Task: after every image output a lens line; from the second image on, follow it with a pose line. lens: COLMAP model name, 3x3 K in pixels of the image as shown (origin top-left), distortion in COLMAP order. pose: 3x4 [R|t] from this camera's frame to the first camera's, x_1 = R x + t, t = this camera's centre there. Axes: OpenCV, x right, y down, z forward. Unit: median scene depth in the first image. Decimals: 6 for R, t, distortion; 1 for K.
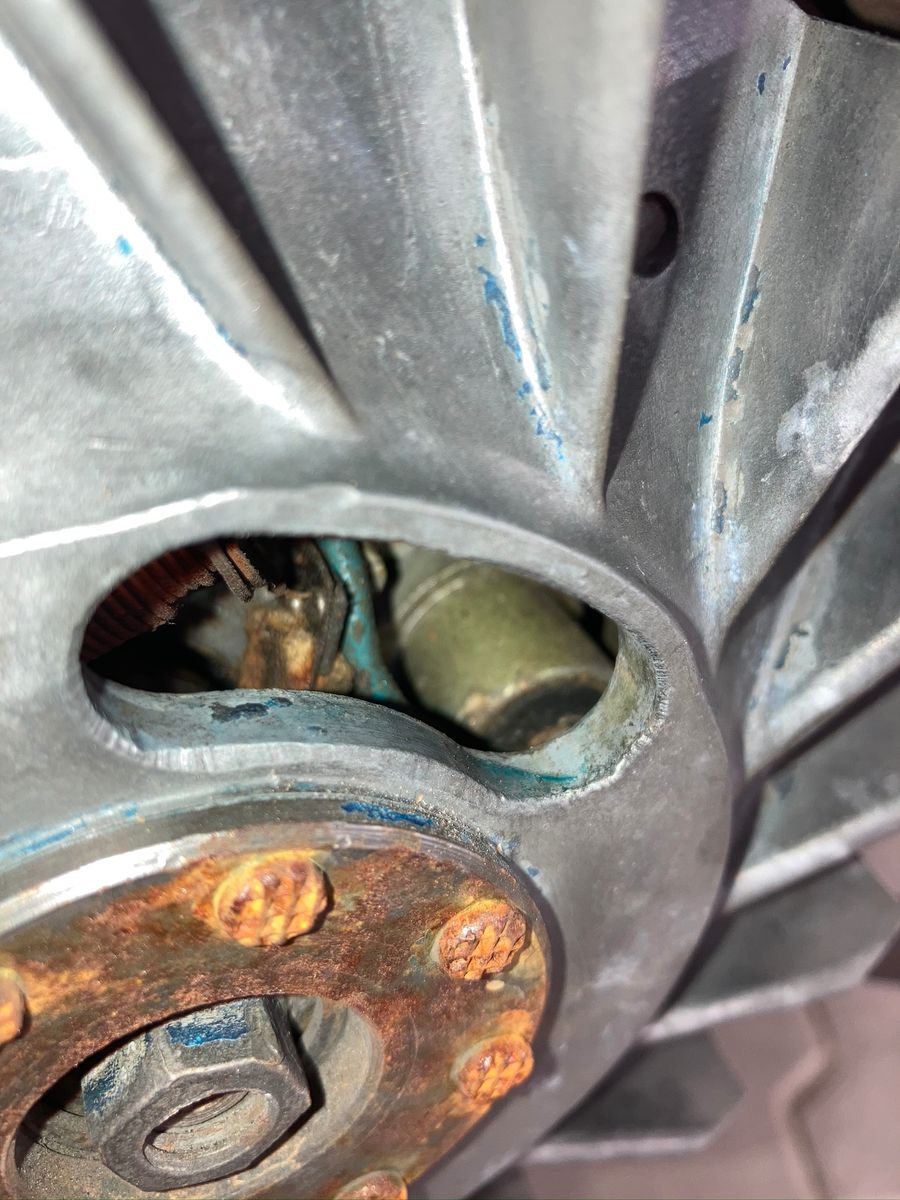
lens RADIAL K [[1115.3, 0, 450.0], [0, 1115.3, 600.0], [0, 0, 1]] dist [-0.014665, -0.041745]
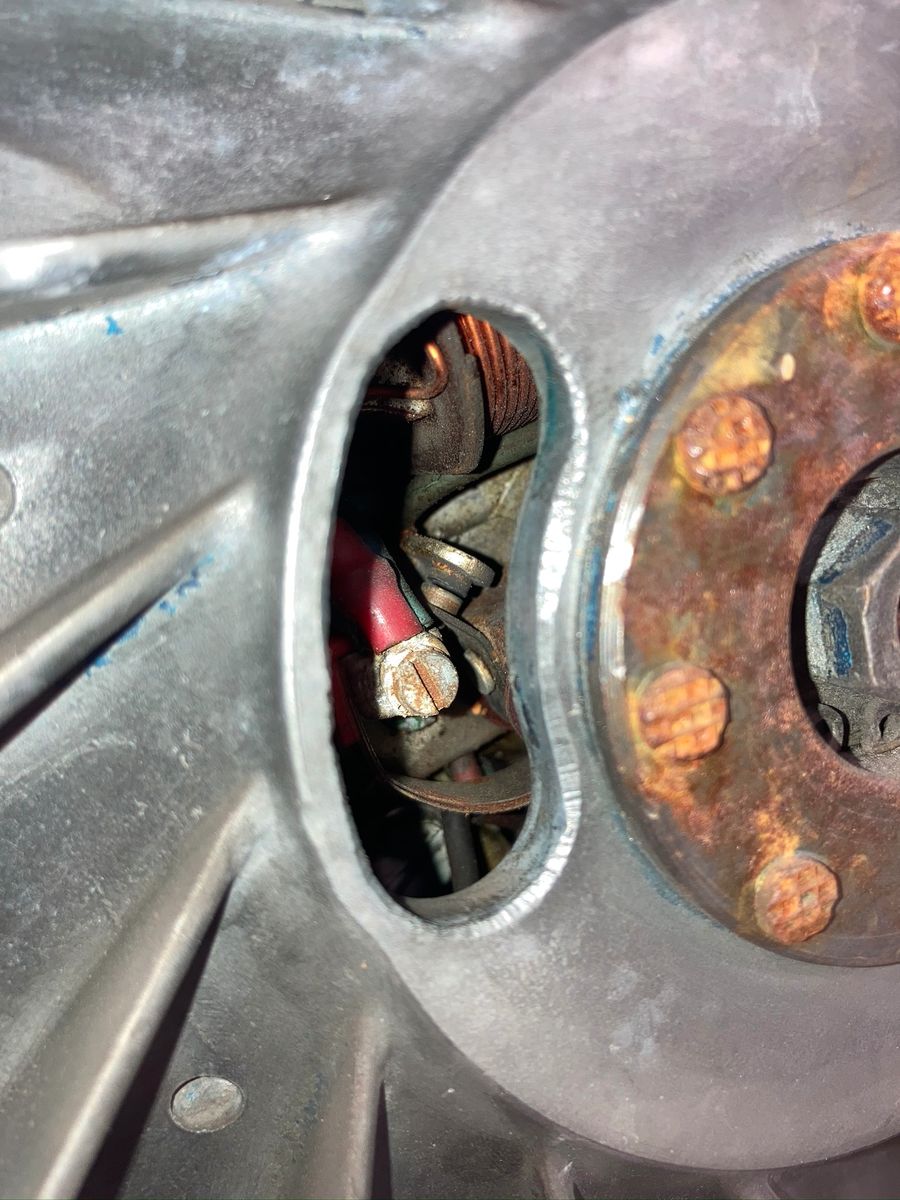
lens RADIAL K [[1116.1, 0, 450.0], [0, 1116.1, 600.0], [0, 0, 1]] dist [-0.013970, -0.009286]
pose [[-0.297562, -0.701335, -0.647755, 0.725179], [0.952802, -0.175365, -0.247823, 0.355203], [0.060213, -0.690925, 0.720415, 0.270635]]
